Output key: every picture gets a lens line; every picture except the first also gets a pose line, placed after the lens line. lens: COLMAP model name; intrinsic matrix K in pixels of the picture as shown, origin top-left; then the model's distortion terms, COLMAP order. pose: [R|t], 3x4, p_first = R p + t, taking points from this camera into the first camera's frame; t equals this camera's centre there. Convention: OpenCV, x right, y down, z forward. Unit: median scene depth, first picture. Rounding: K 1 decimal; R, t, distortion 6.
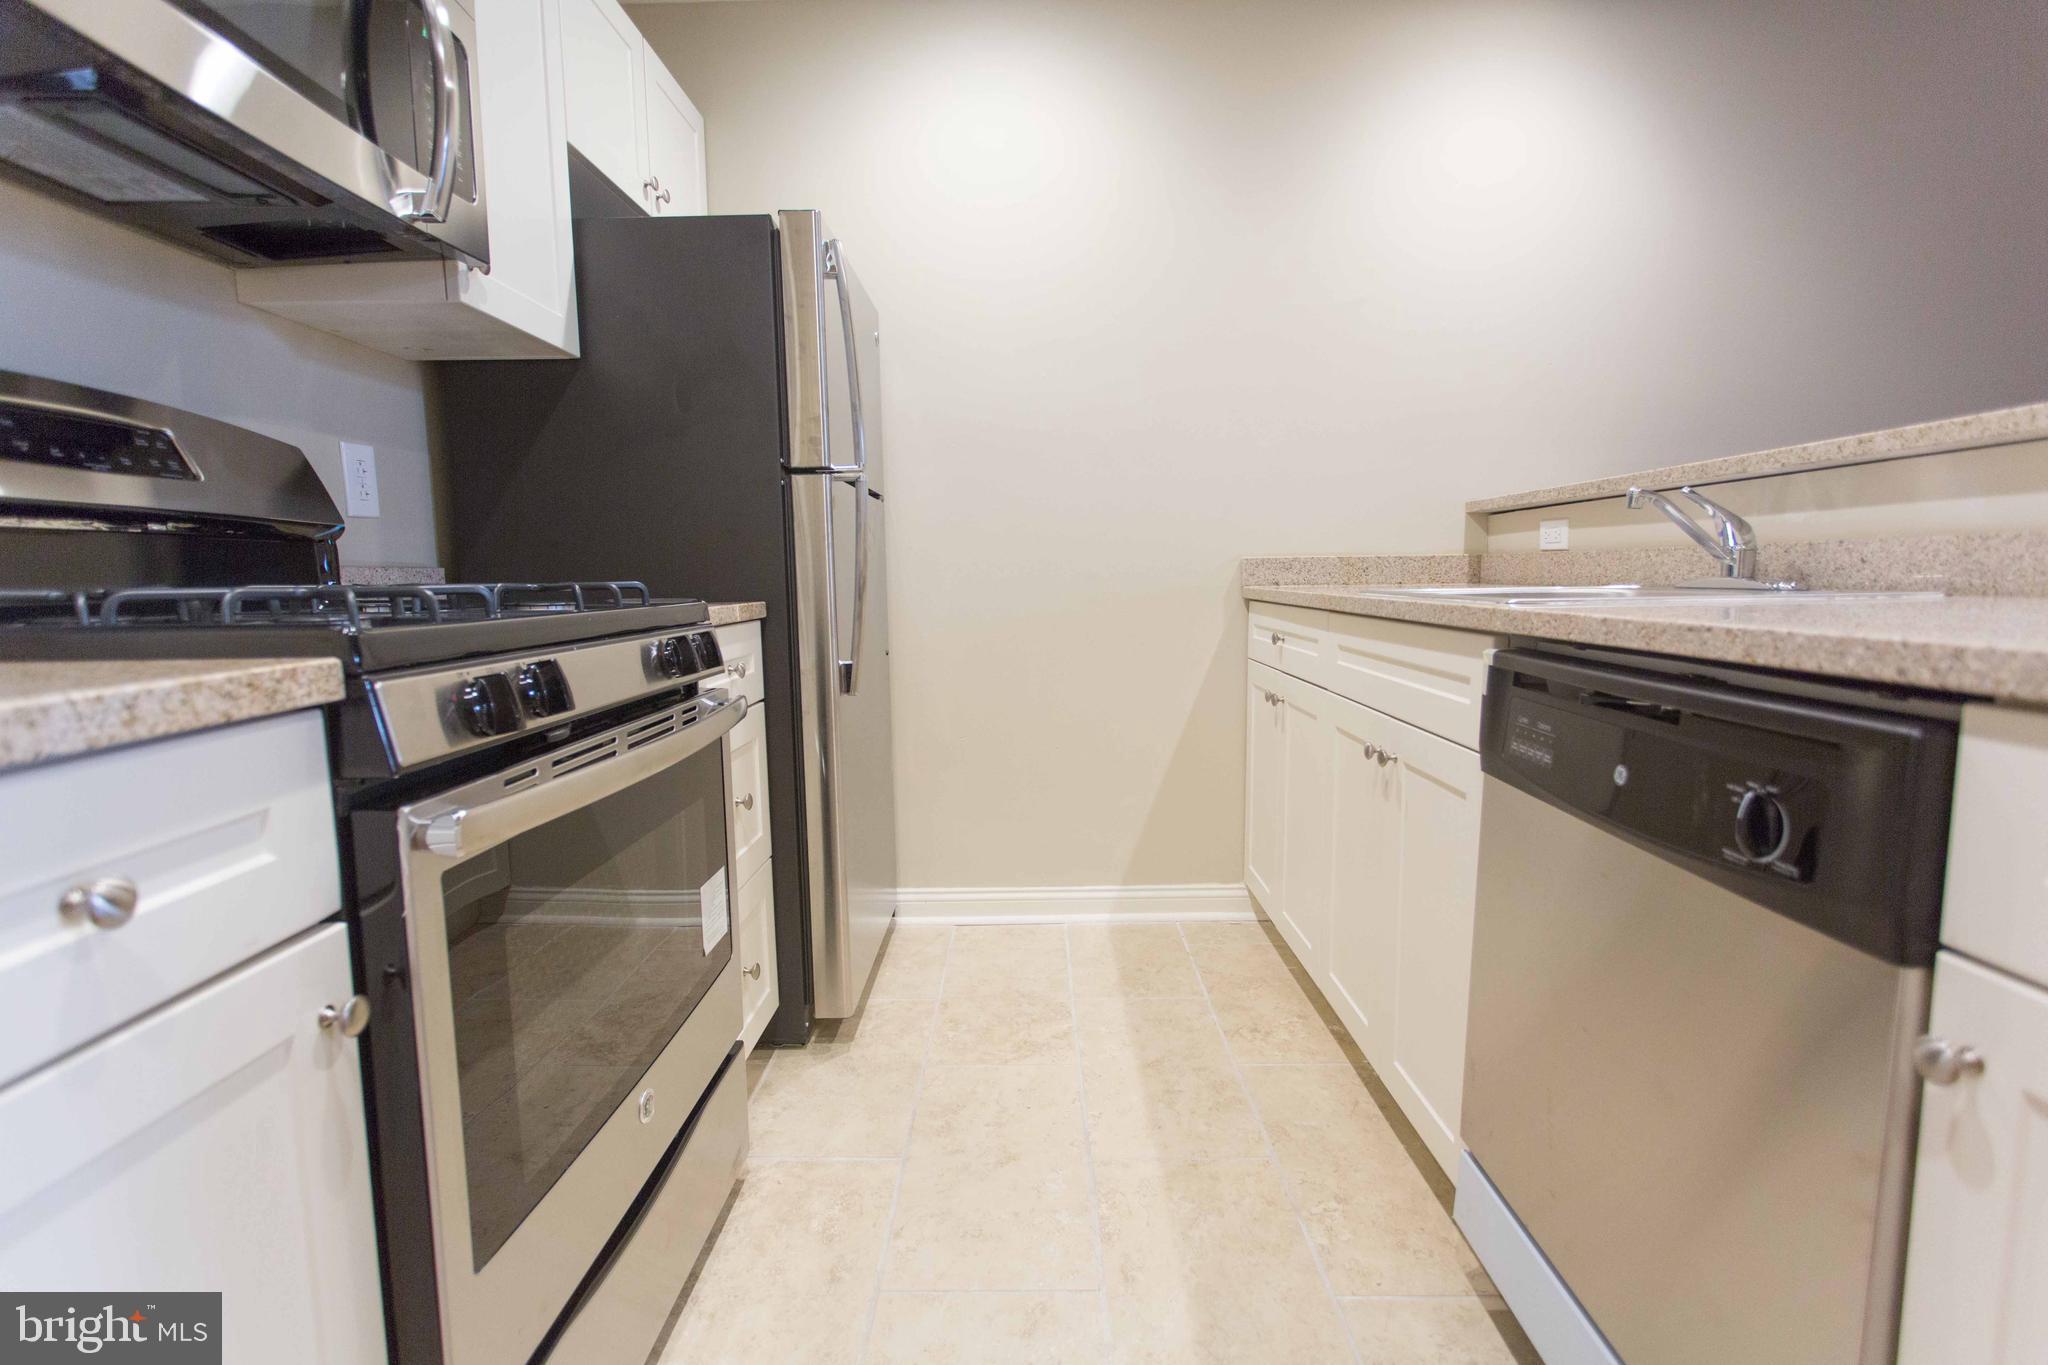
lens RADIAL K [[960.9, 0, 1019.4], [0, 960.9, 685.4], [0, 0, 1]] dist [0.002156, -0.000335]
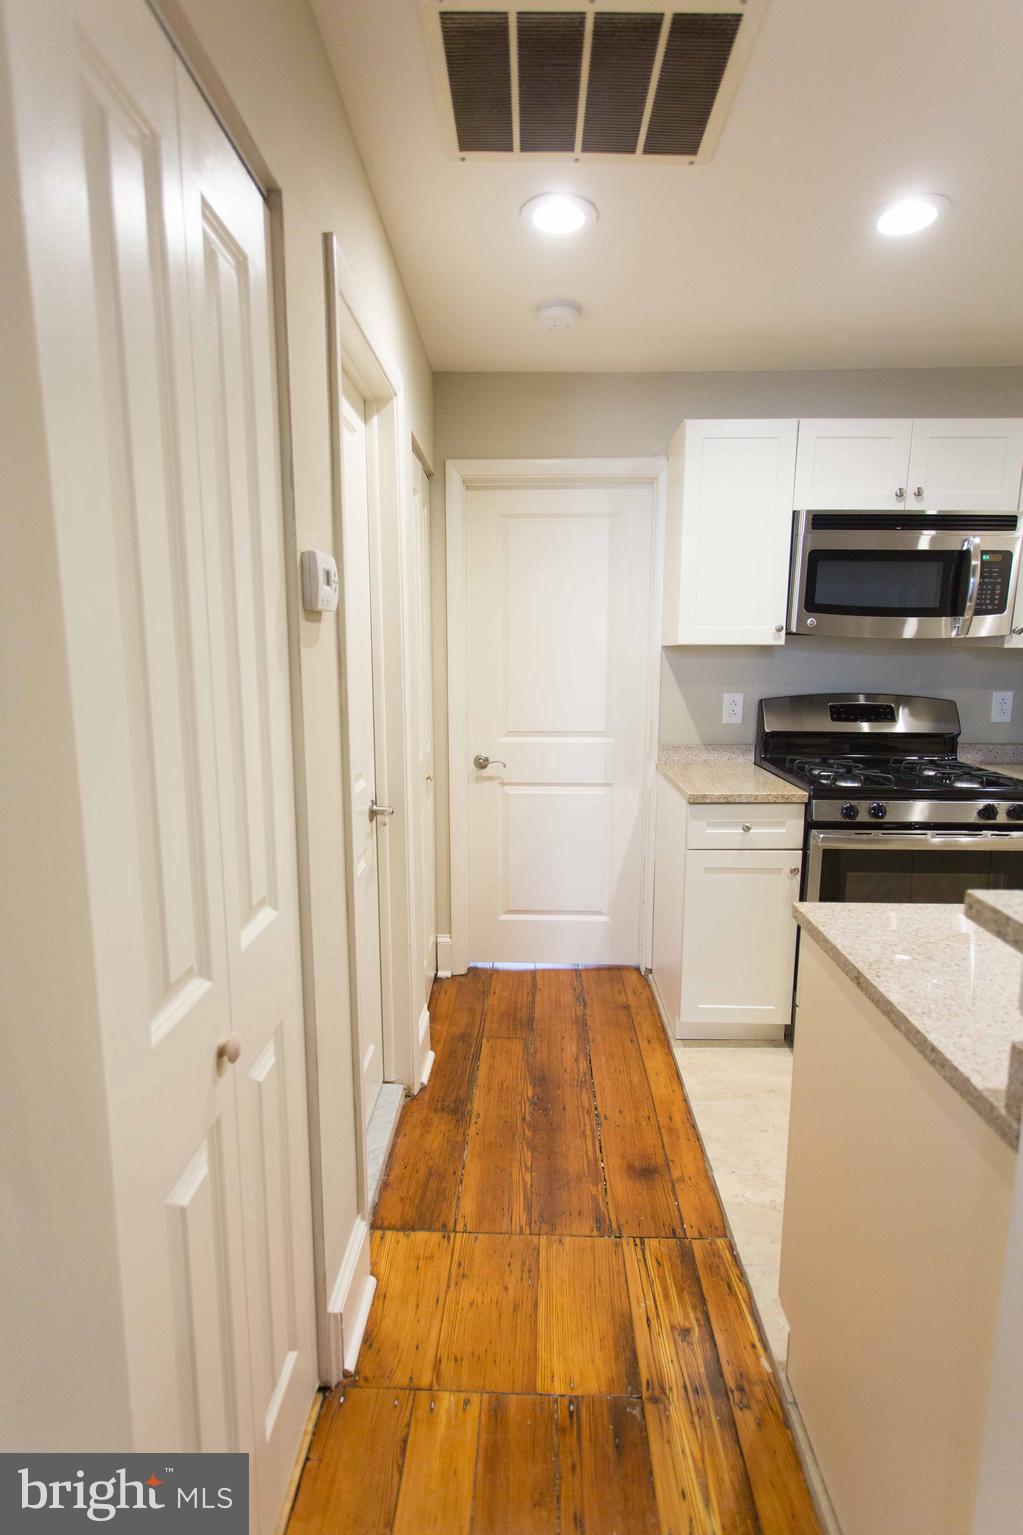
lens RADIAL K [[720.2, 0, 511.5], [0, 720.2, 767.5], [0, 0, 1]] dist [0.002156, -0.000335]
pose [[-0.024811, 0.175320, -0.984199, 1.082008], [-0.116751, 0.977257, 0.177026, -0.240453], [0.992851, 0.119298, -0.003778, -0.151182]]
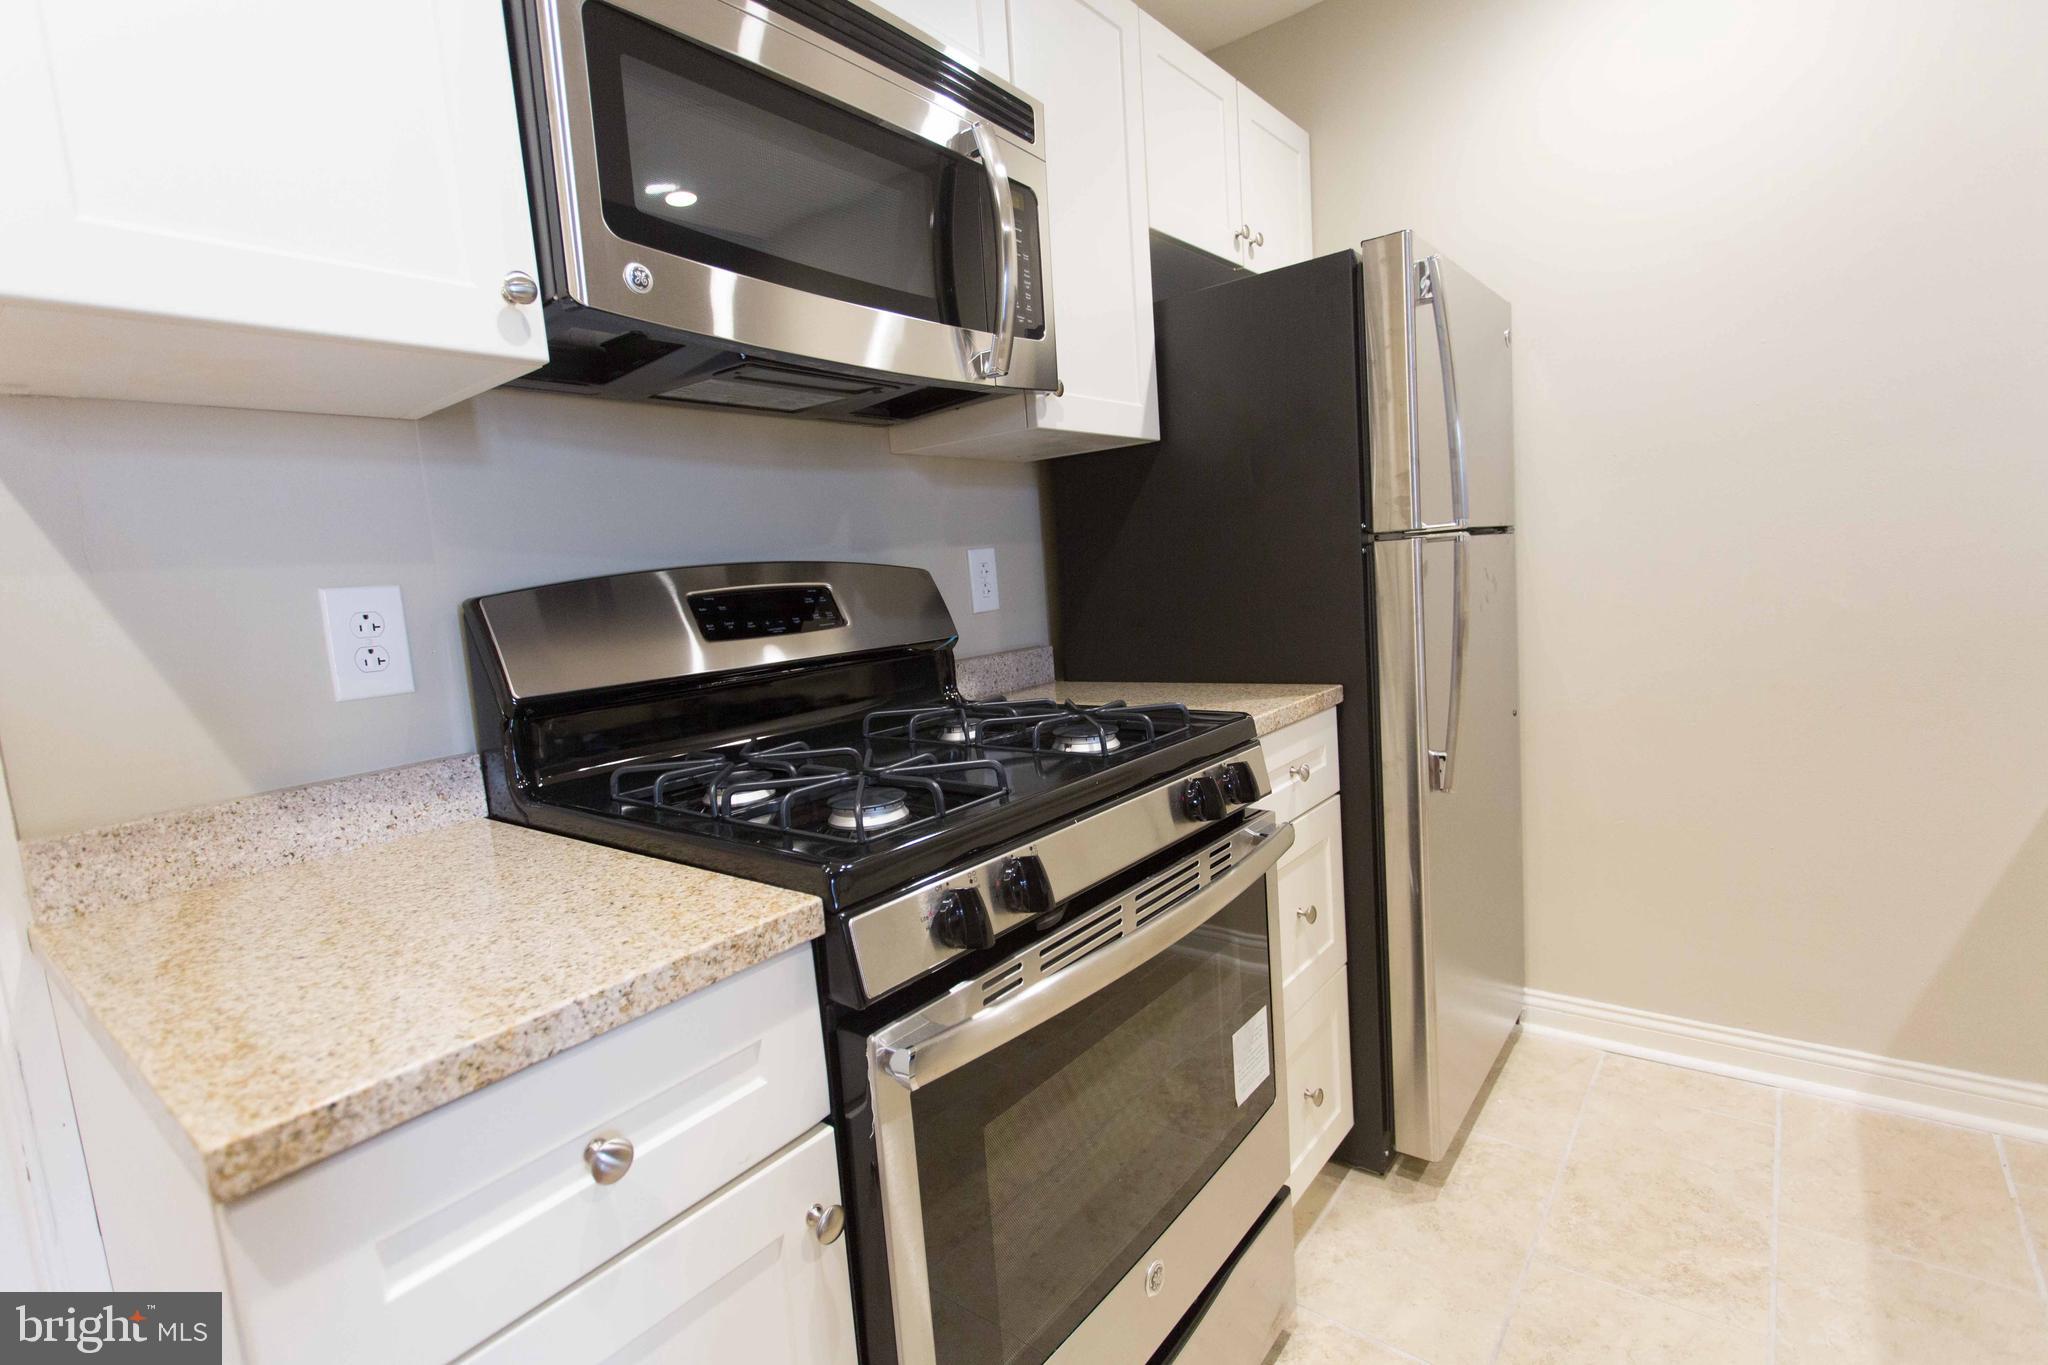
lens RADIAL K [[960.9, 0, 1019.4], [0, 960.9, 685.4], [0, 0, 1]] dist [0.002156, -0.000335]
pose [[0.787718, 0.027729, -0.615412, 0.055562], [-0.006741, 0.999315, 0.036398, -0.130075], [0.616000, -0.024523, 0.787365, 0.121427]]
